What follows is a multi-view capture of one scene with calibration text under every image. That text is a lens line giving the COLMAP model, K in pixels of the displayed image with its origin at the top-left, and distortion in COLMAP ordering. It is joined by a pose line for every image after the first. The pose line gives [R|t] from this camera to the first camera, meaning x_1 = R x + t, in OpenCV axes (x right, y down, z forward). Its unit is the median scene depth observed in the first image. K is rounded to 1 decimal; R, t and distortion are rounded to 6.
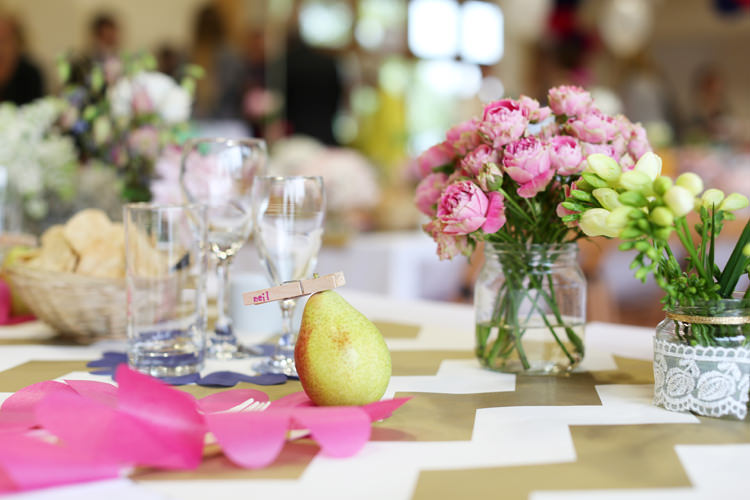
lens RADIAL K [[1113.7, 0, 375.0], [0, 1113.7, 250.0], [0, 0, 1]] dist [-0.187519, 0.017737]
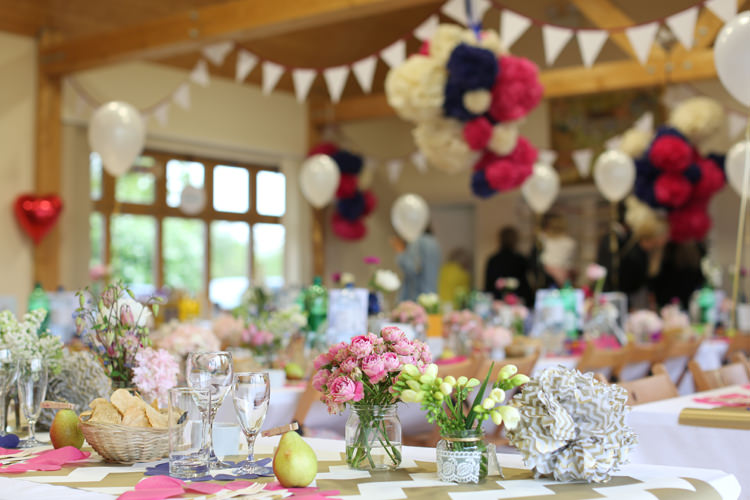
lens RADIAL K [[1113.7, 0, 375.0], [0, 1113.7, 250.0], [0, 0, 1]] dist [-0.187519, 0.017737]
pose [[0.979372, 0.000846, 0.202062, -0.281449], [0.023629, 0.992651, -0.118683, -0.048961], [-0.200678, 0.121010, 0.972155, -1.052843]]
